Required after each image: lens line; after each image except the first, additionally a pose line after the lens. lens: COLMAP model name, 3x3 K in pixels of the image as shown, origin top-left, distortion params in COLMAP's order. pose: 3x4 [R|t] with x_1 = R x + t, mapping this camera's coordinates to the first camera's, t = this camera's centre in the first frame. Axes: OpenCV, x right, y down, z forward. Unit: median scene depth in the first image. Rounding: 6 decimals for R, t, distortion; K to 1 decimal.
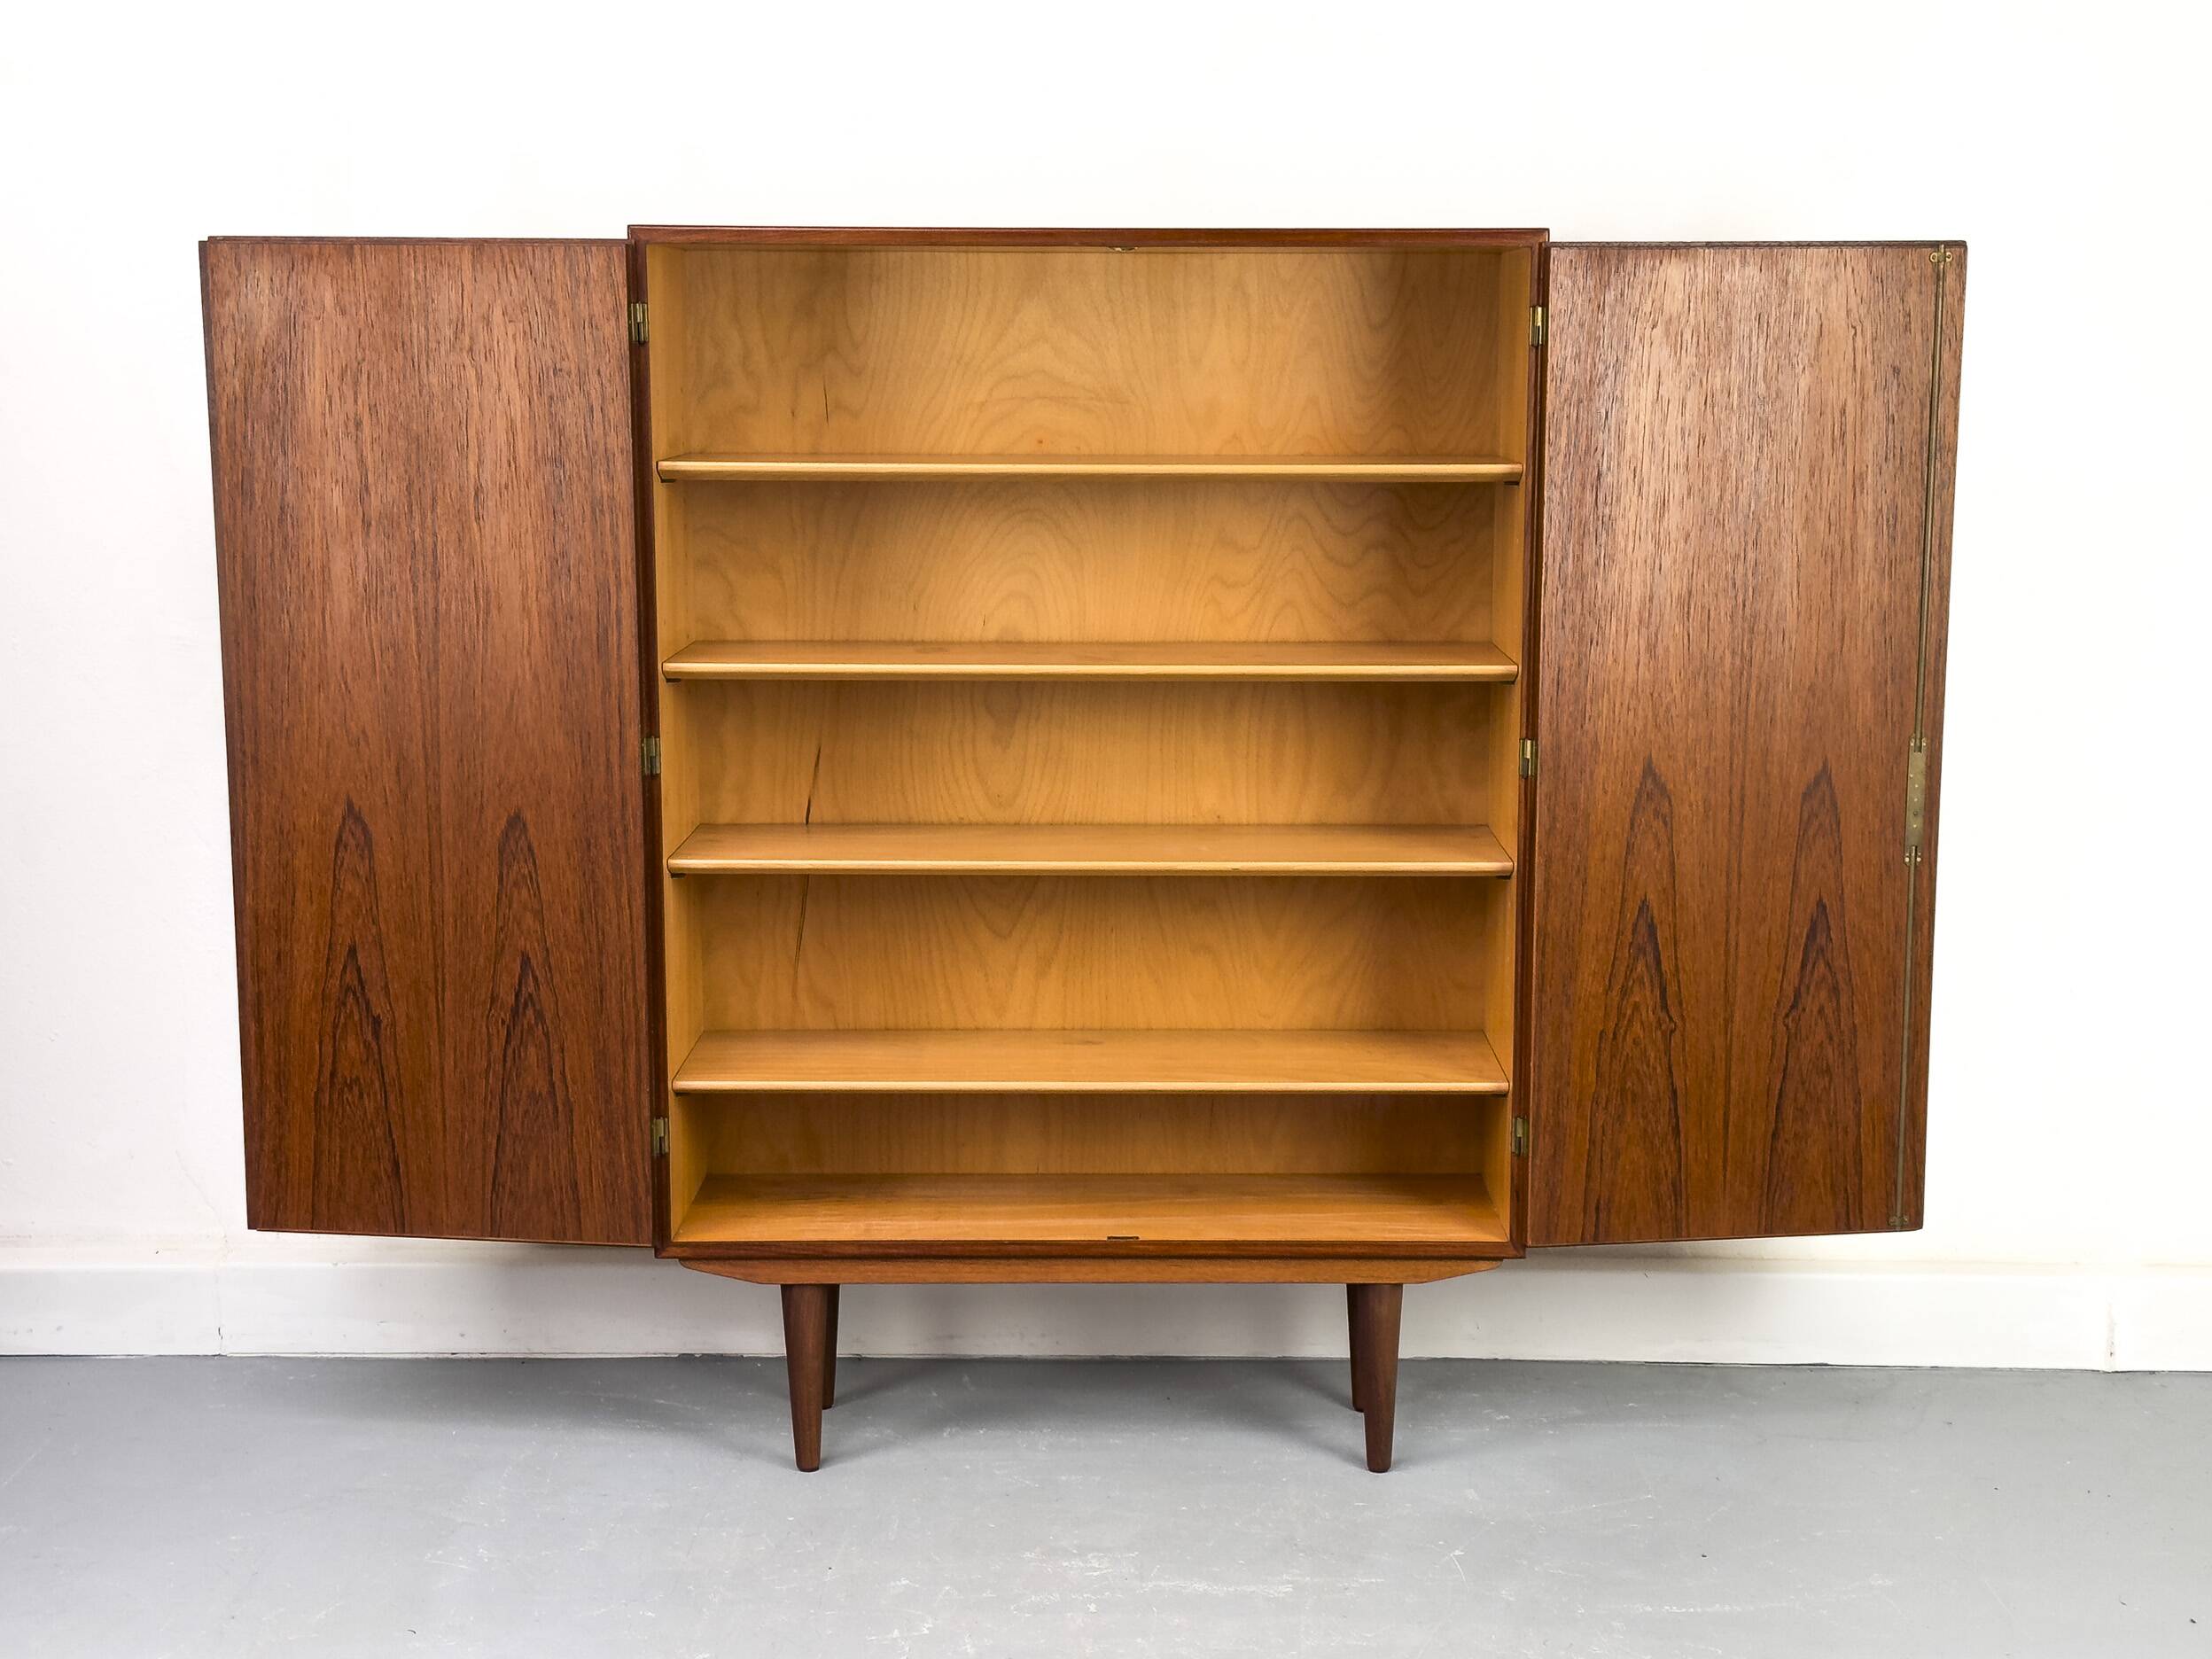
lens RADIAL K [[3080.1, 0, 1106.0], [0, 3080.1, 829.5], [0, 0, 1]] dist [0.145475, 0.008116]
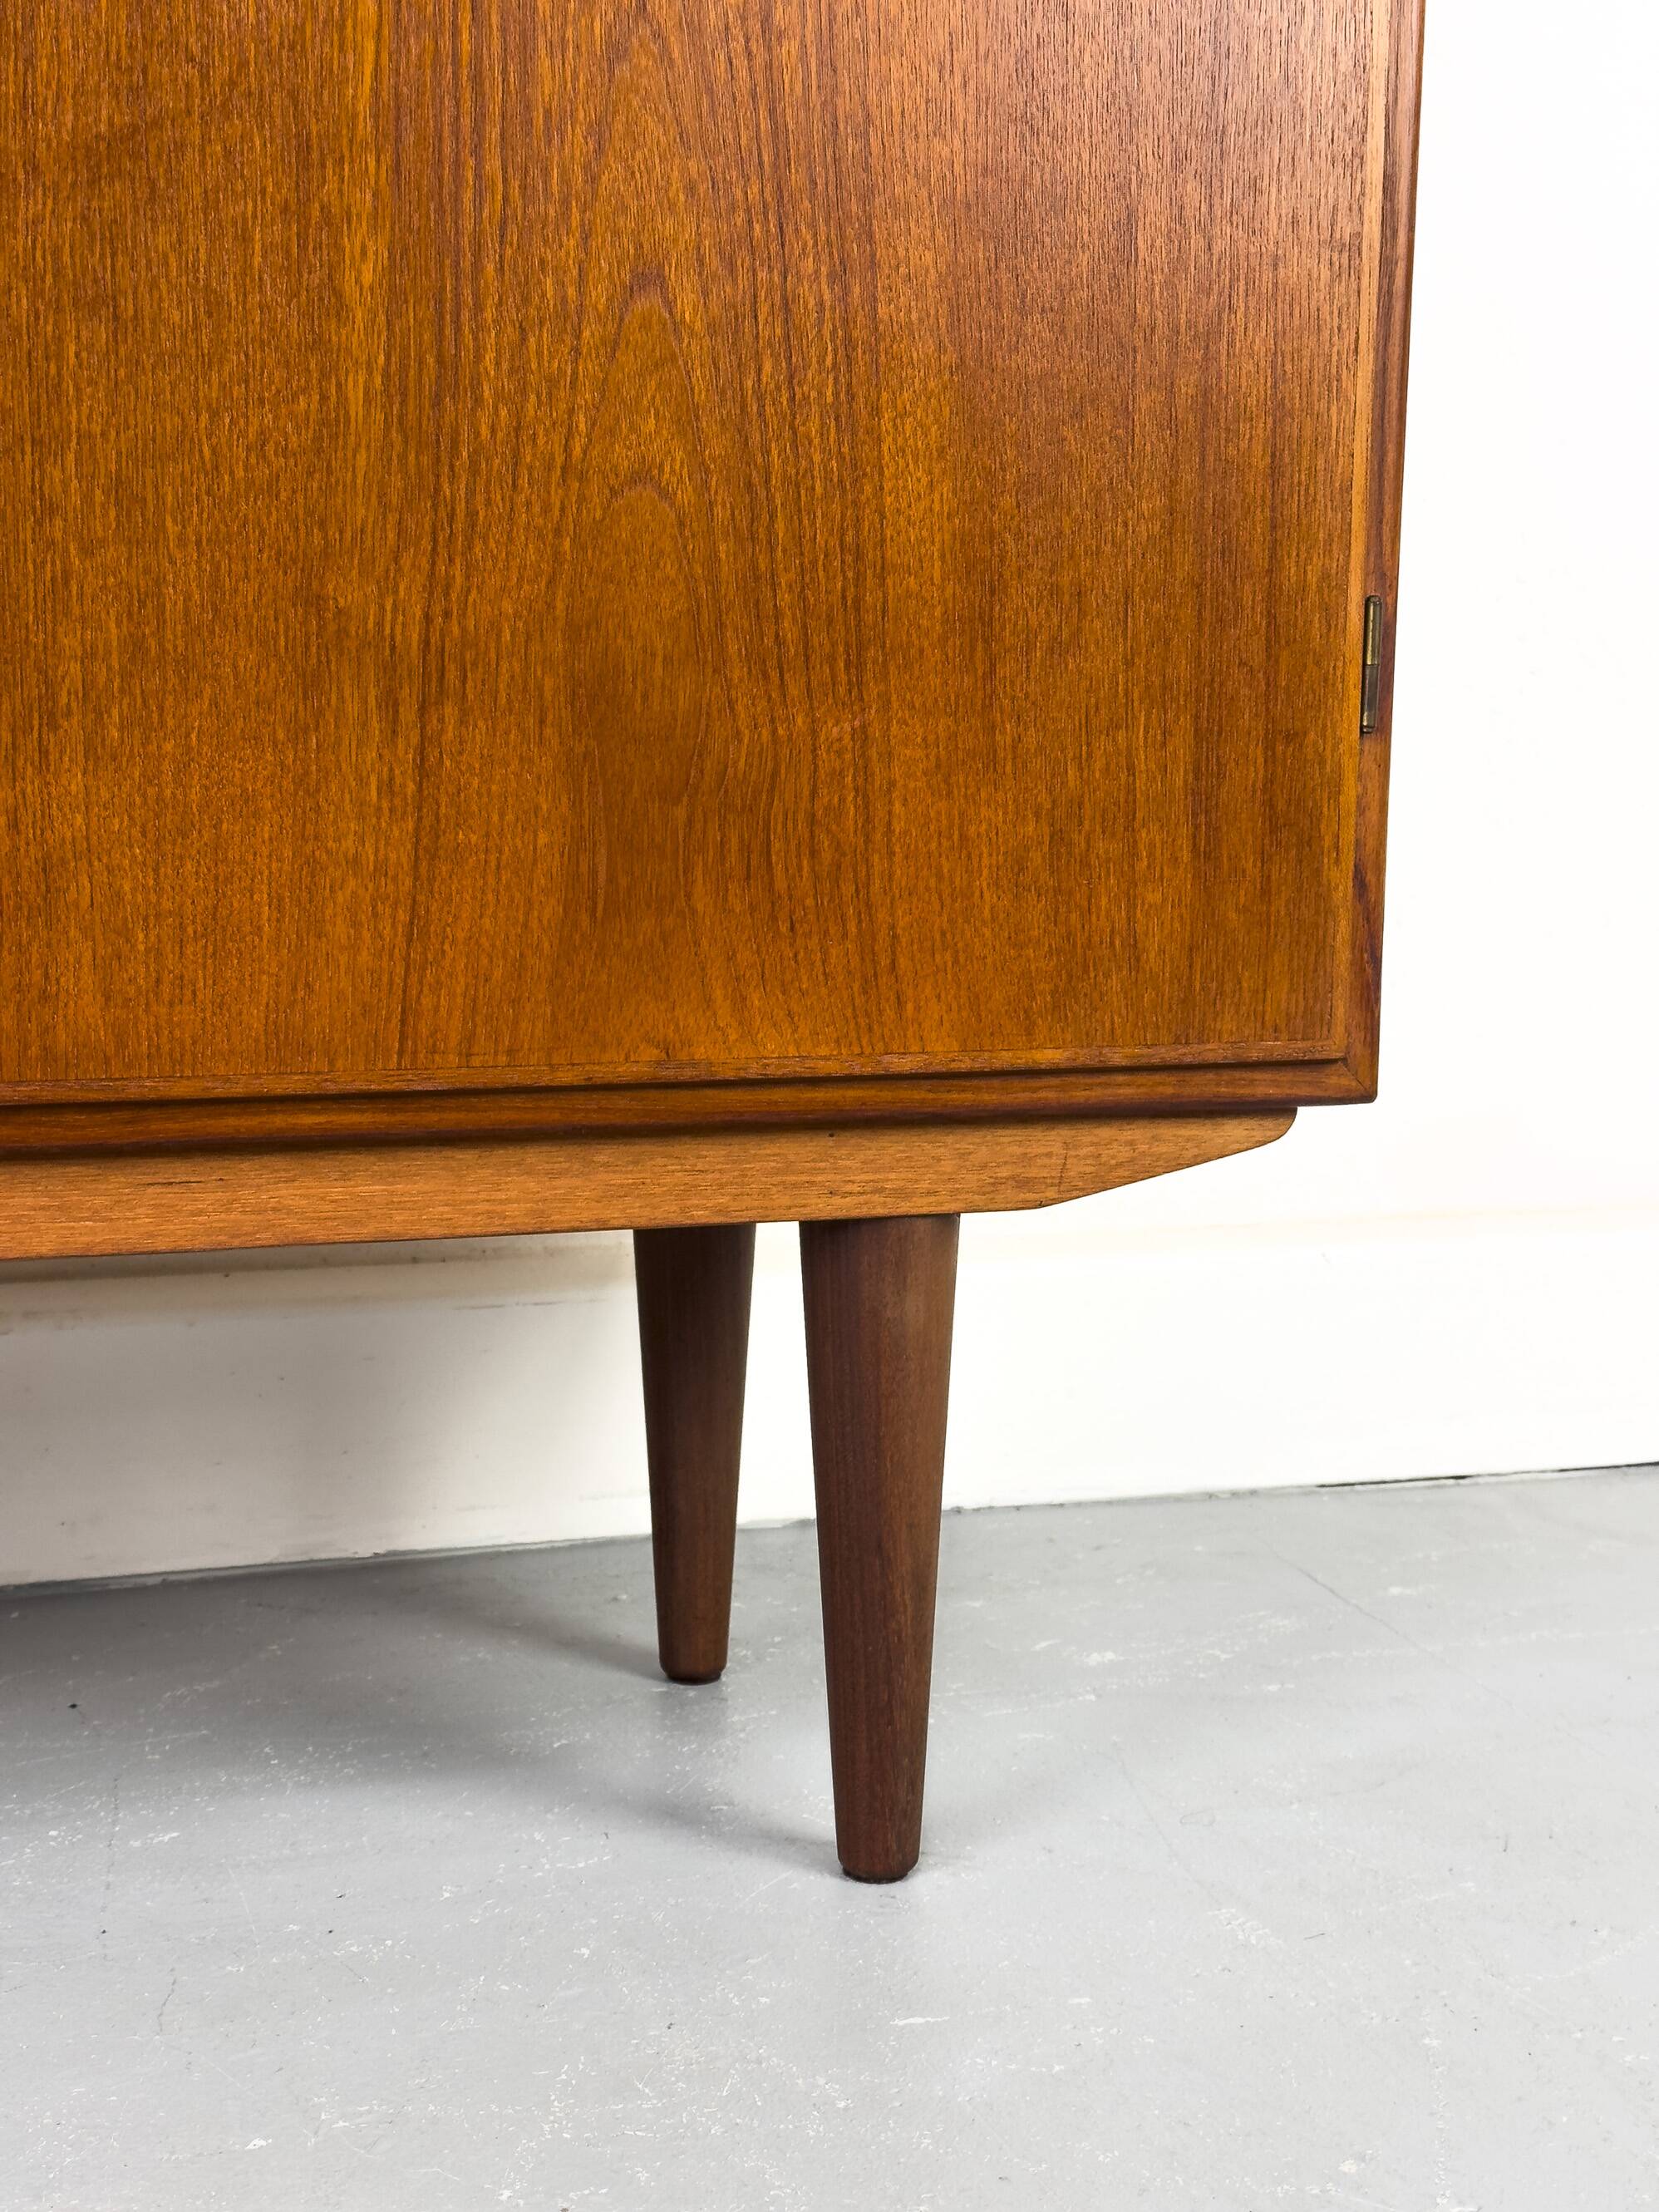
lens RADIAL K [[3079.9, 0, 829.5], [0, 3079.9, 1106.0], [0, 0, 1]] dist [0.145475, 0.008116]
pose [[0.941179, -0.035107, 0.336079, -0.012658], [0.036938, 0.999317, 0.000945, 0.137065], [-0.335882, 0.011525, 0.941833, 0.739716]]
